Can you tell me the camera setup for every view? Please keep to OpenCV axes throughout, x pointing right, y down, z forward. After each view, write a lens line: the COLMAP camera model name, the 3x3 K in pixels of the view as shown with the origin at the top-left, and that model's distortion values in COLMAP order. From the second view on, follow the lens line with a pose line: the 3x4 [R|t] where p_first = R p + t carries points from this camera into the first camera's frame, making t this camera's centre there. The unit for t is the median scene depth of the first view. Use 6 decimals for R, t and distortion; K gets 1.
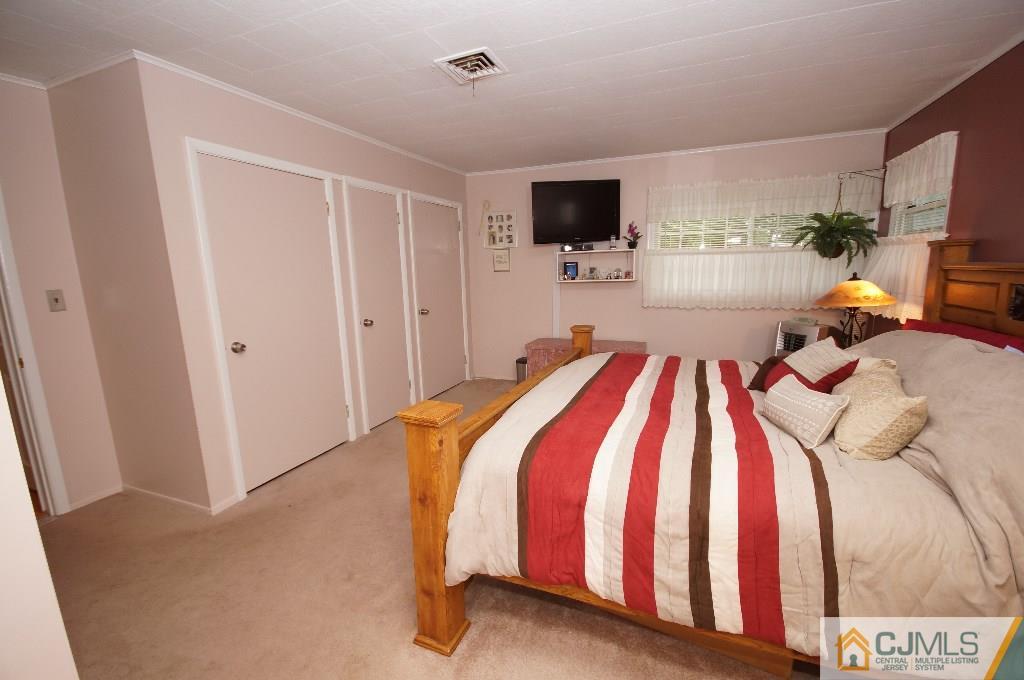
lens RADIAL K [[451.5, 0, 509.3], [0, 451.5, 352.6], [0, 0, 1]] dist [0.017143, -0.016937]
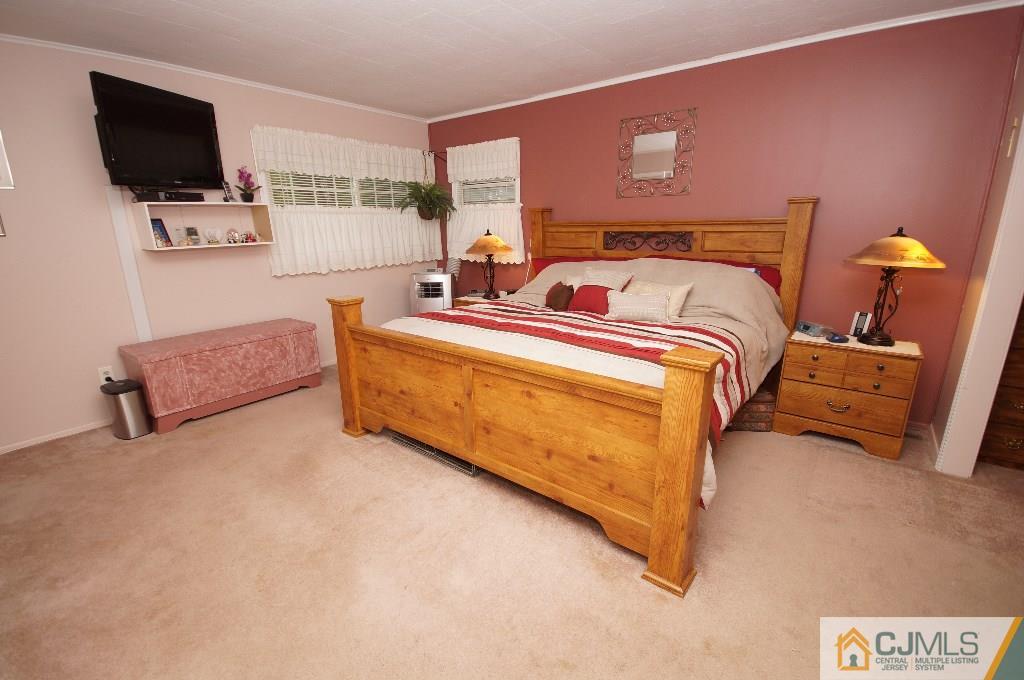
lens RADIAL K [[451.5, 0, 509.3], [0, 451.5, 352.6], [0, 0, 1]] dist [0.017143, -0.016937]
pose [[0.275230, -0.246418, 0.929261, -0.396878], [0.193441, 0.961019, 0.197545, -0.051191], [-0.941716, 0.125386, 0.312169, 0.376660]]
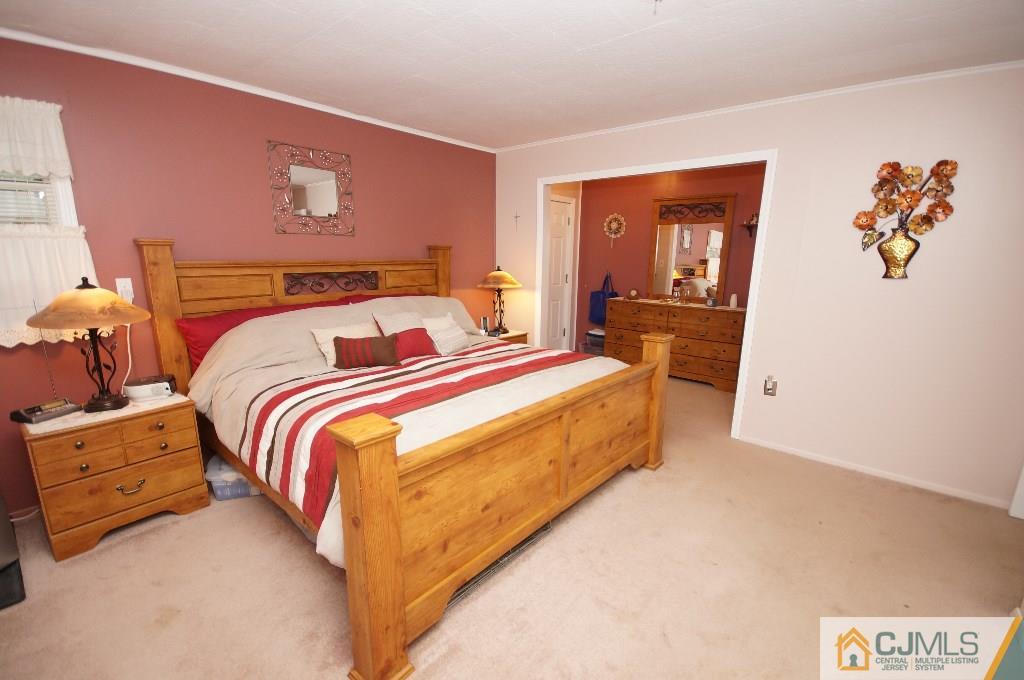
lens RADIAL K [[451.5, 0, 509.3], [0, 451.5, 352.6], [0, 0, 1]] dist [0.017143, -0.016937]
pose [[-0.950029, -0.056268, 0.307050, -0.050685], [0.070973, 0.918926, 0.387991, -0.198071], [-0.303988, 0.390395, -0.869013, 0.979617]]
